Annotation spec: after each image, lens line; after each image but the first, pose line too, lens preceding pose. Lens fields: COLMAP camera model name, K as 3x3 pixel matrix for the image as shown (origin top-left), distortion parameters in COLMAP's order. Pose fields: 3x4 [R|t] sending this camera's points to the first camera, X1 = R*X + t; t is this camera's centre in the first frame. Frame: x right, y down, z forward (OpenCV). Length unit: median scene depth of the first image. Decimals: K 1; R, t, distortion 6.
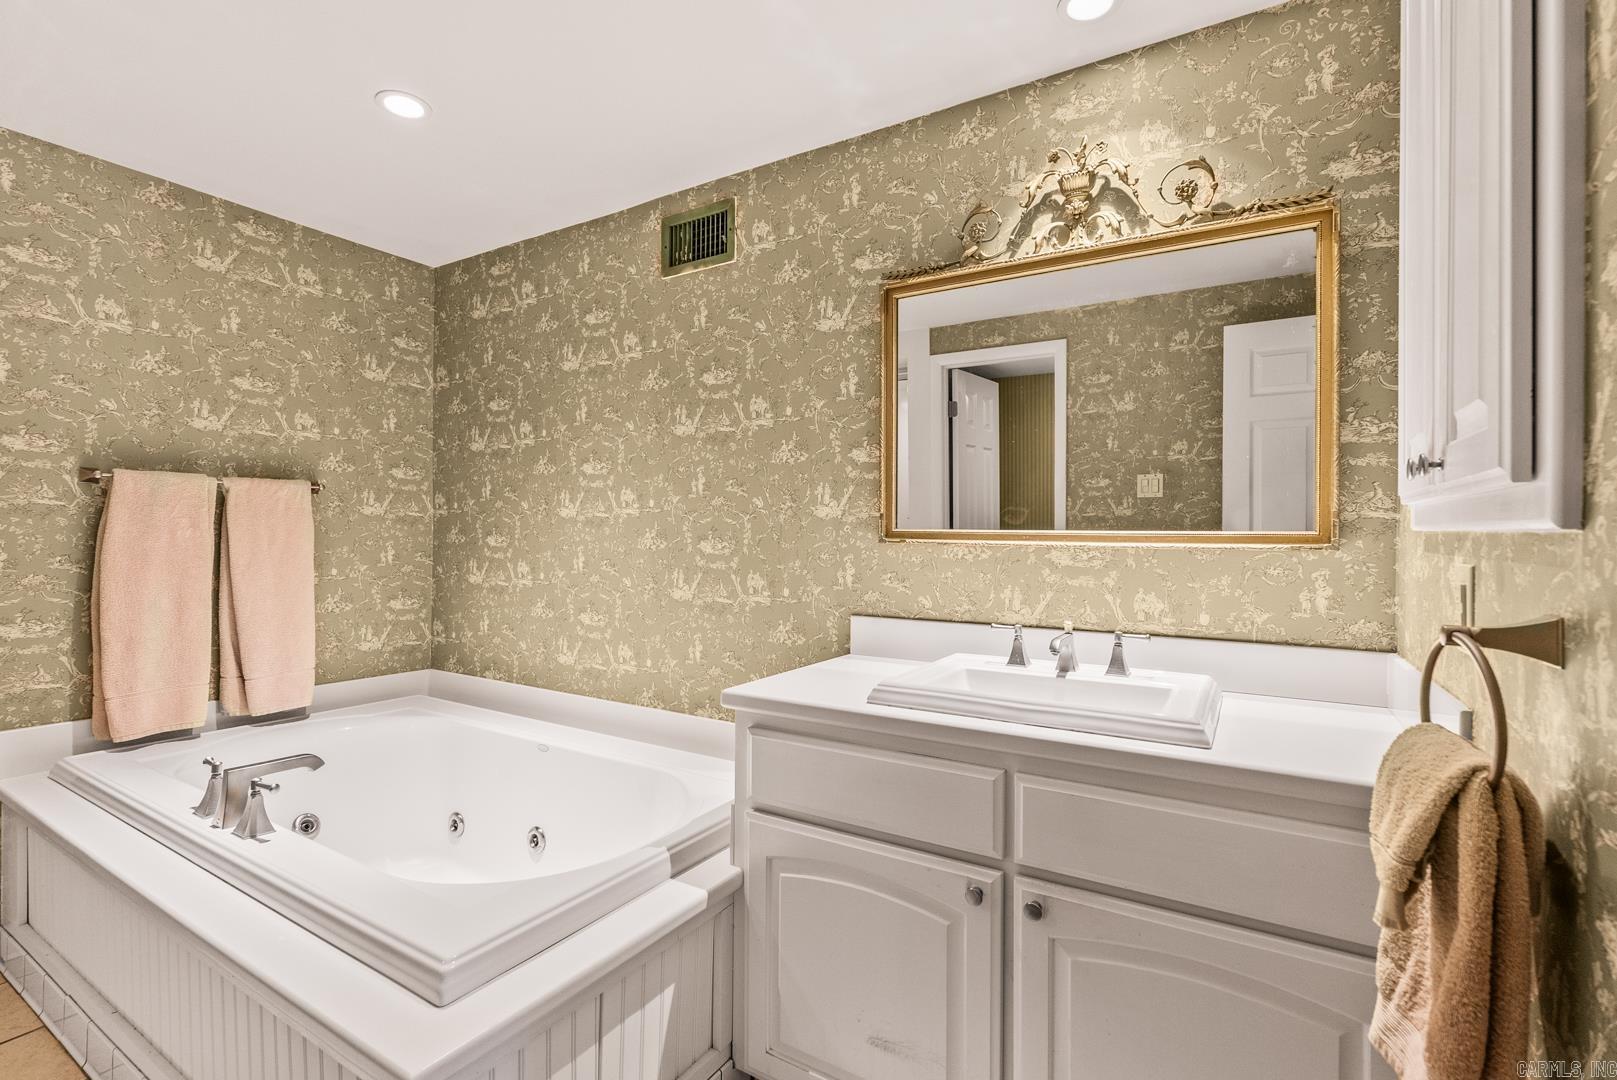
lens RADIAL K [[747.6, 0, 808.5], [0, 747.6, 540.0], [0, 0, 1]] dist [-0.002546, 0.001099]
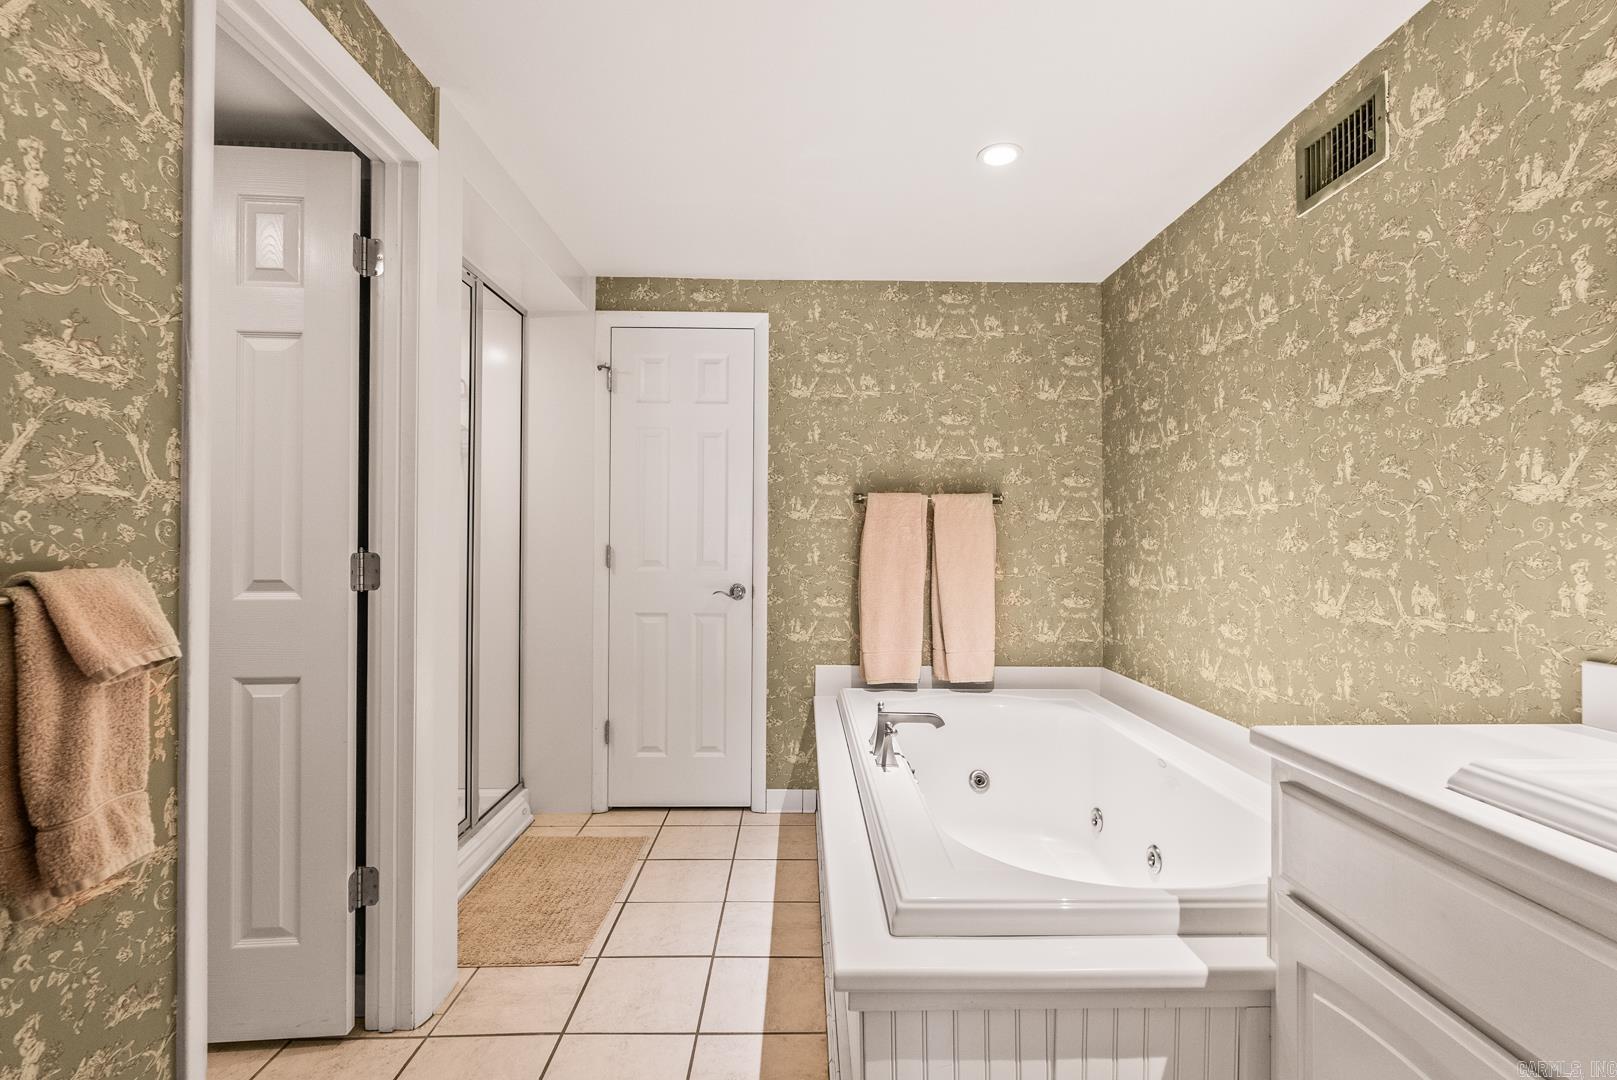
lens RADIAL K [[747.6, 0, 808.5], [0, 747.6, 540.0], [0, 0, 1]] dist [-0.002546, 0.001099]
pose [[0.534028, -0.007203, -0.845436, 0.203455], [-0.003637, 0.999935, -0.010817, 0.010306], [0.845459, 0.008852, 0.533967, 0.125286]]
